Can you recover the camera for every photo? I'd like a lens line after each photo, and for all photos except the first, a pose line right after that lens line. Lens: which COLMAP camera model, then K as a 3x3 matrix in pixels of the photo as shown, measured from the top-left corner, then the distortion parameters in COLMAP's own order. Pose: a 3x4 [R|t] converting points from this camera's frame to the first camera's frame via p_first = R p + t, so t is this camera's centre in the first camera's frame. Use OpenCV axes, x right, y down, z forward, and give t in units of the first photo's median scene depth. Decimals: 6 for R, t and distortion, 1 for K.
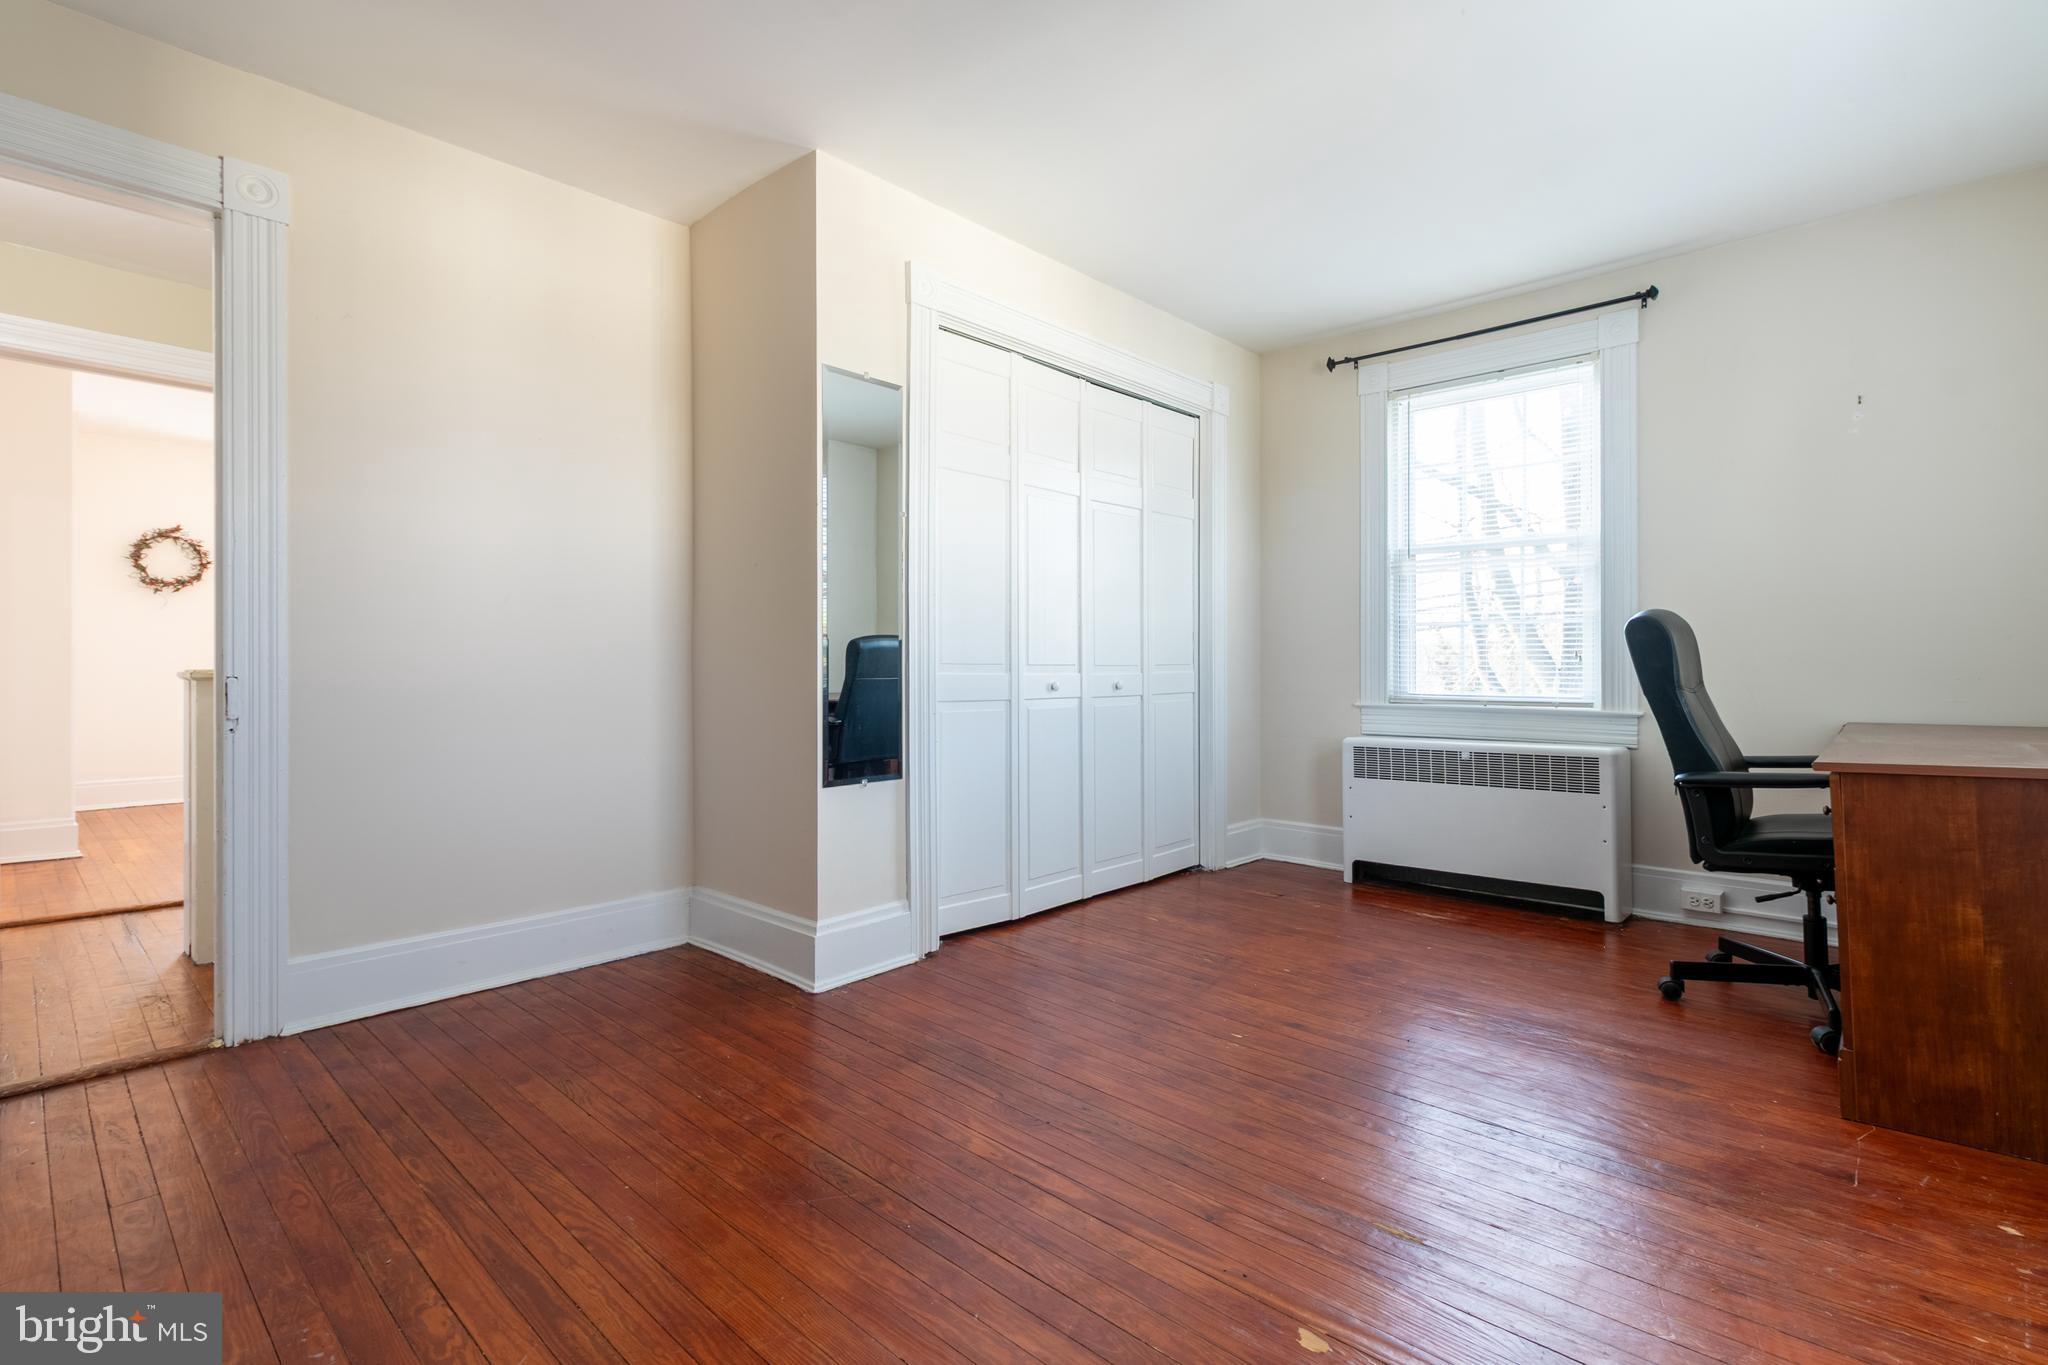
lens RADIAL K [[962.0, 0, 1028.7], [0, 962.0, 677.2], [0, 0, 1]] dist [0.003353, 0.000422]
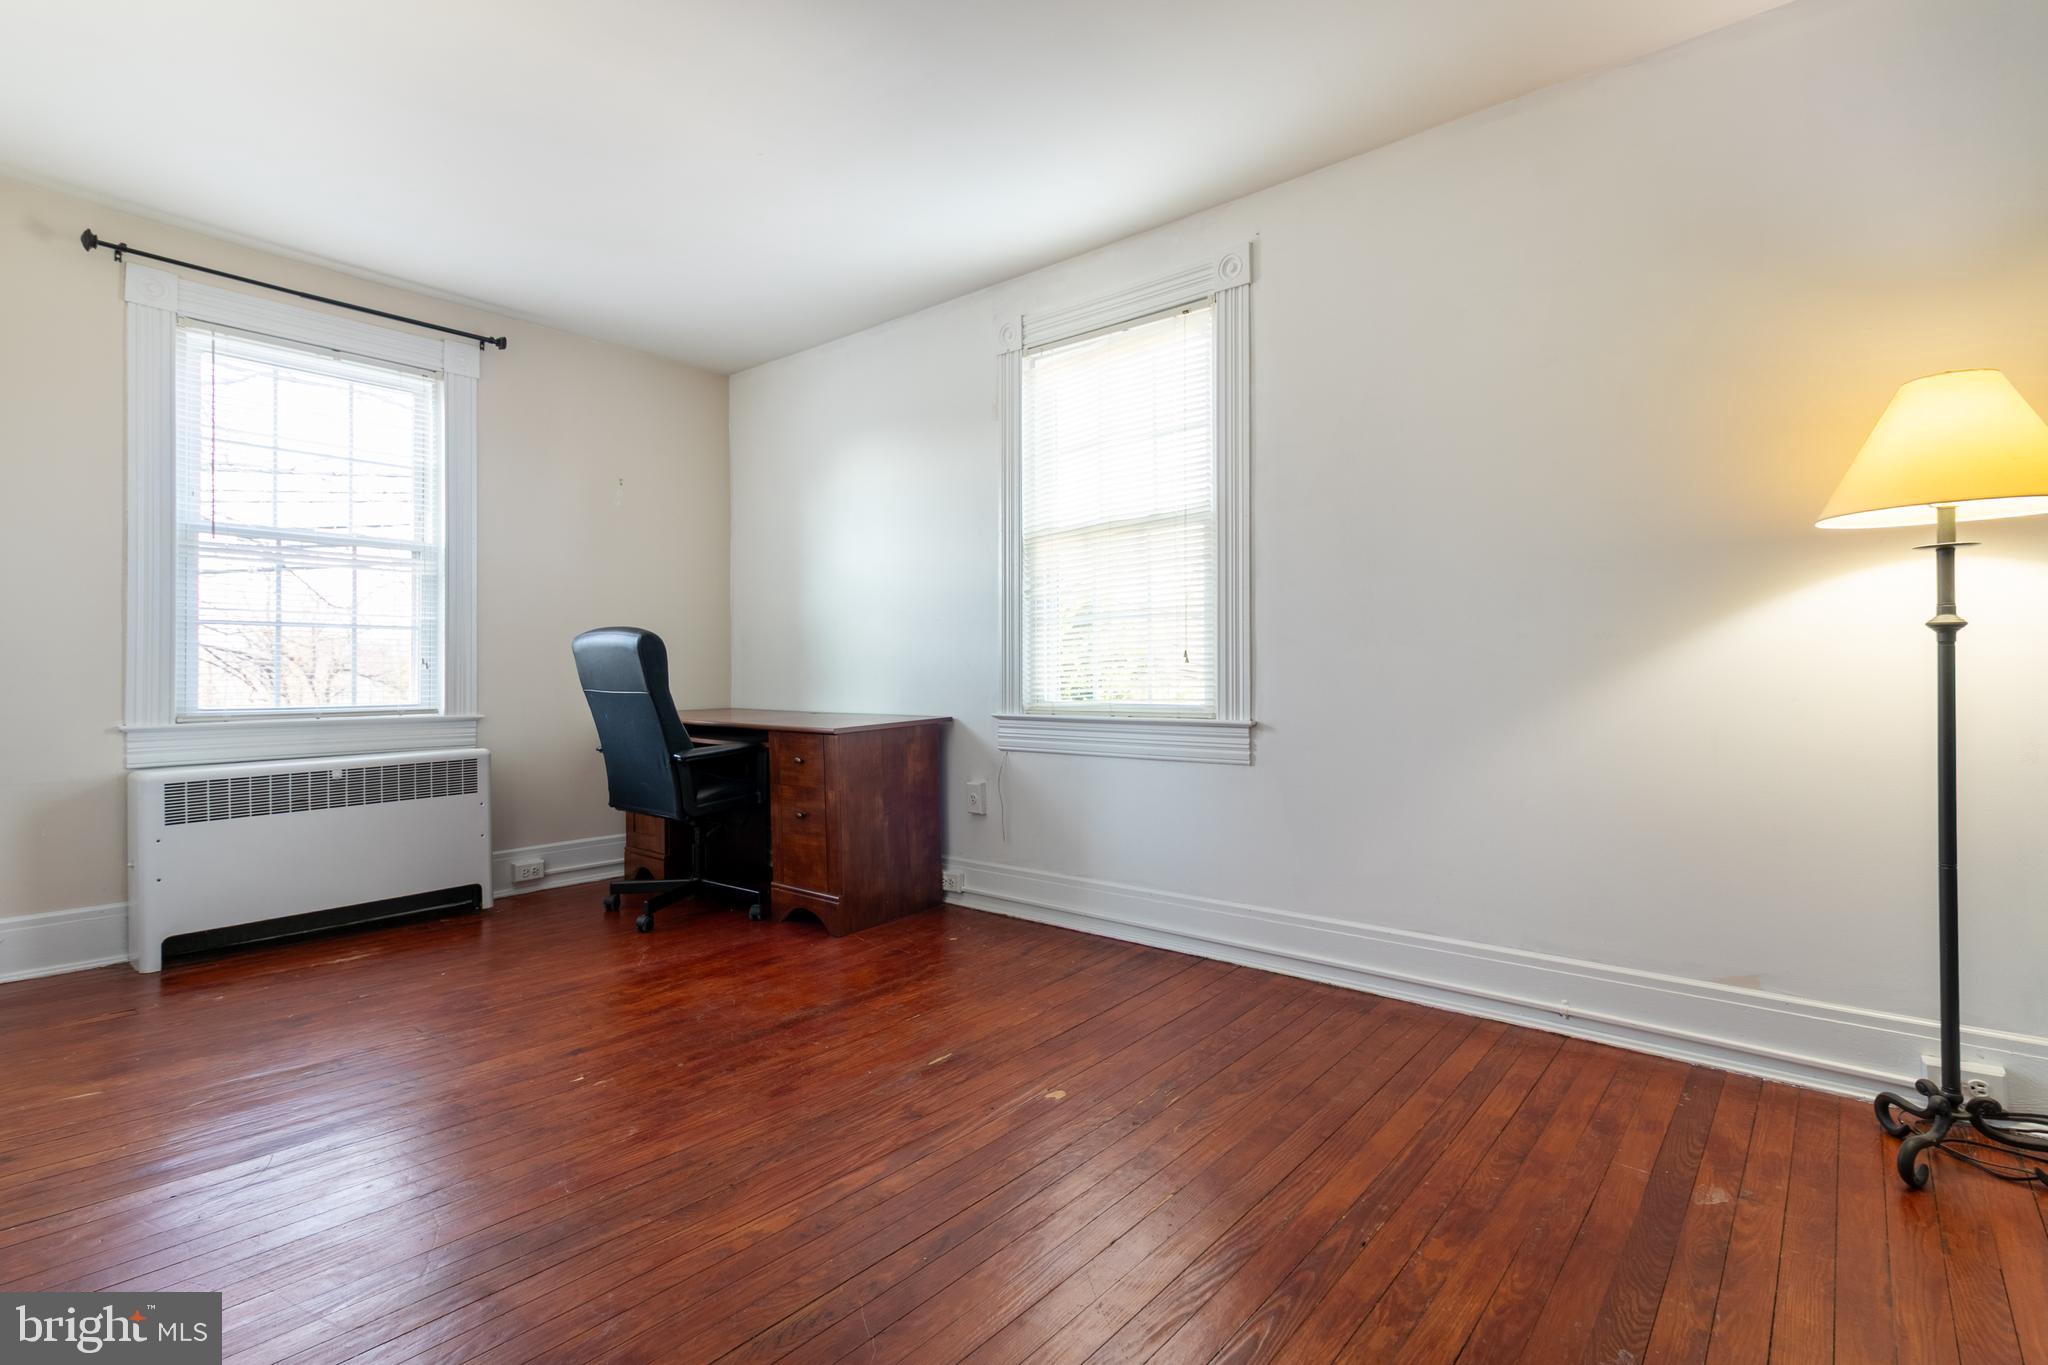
lens RADIAL K [[962.0, 0, 1024.6], [0, 962.0, 683.4], [0, 0, 1]] dist [0.003353, 0.000422]
pose [[-0.052789, -0.013237, 0.998518, -0.482994], [0.017065, 0.999754, 0.014156, -0.004631], [-0.998460, 0.017787, -0.052550, 0.423193]]
